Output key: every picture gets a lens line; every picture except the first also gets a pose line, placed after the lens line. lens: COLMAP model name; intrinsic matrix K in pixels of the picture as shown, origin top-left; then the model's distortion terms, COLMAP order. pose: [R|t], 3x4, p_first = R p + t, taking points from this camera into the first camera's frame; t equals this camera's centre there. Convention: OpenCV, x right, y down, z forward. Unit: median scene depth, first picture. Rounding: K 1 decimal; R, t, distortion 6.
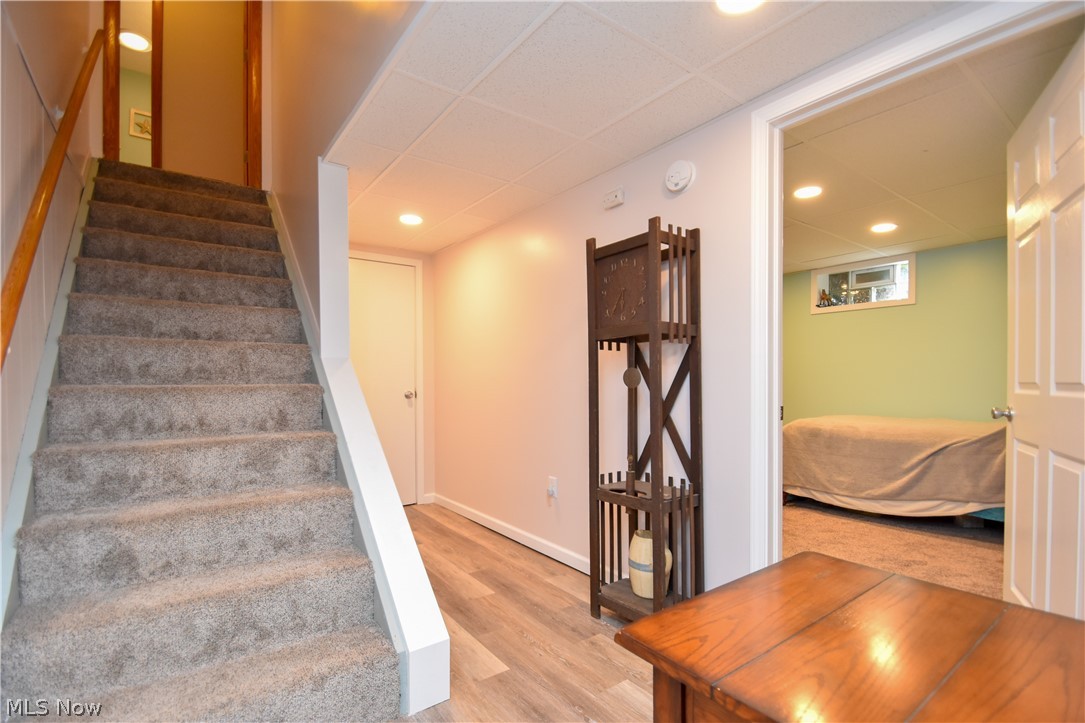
lens RADIAL K [[498.4, 0, 545.2], [0, 498.4, 370.5], [0, 0, 1]] dist [-0.004090, -0.000976]
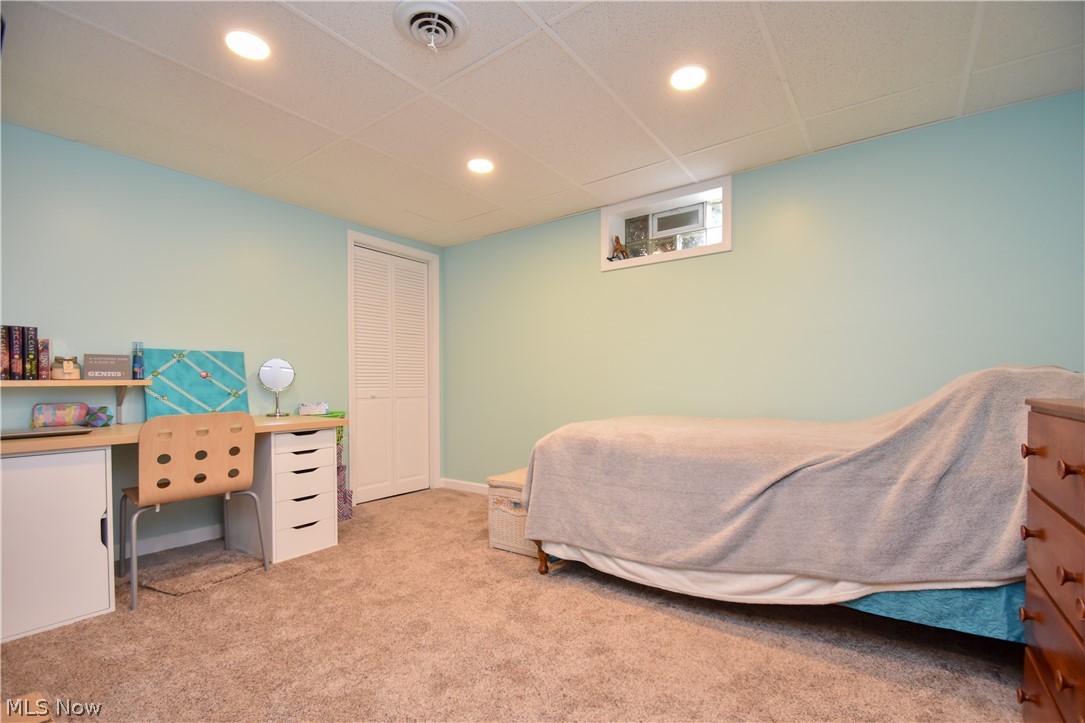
lens RADIAL K [[498.4, 0, 540.4], [0, 498.4, 369.2], [0, 0, 1]] dist [-0.004090, -0.000976]
pose [[0.955891, -0.000309, 0.293721, 0.333062], [0.004337, 0.999905, -0.013061, 0.043872], [-0.293689, 0.013759, 0.955802, 0.483997]]
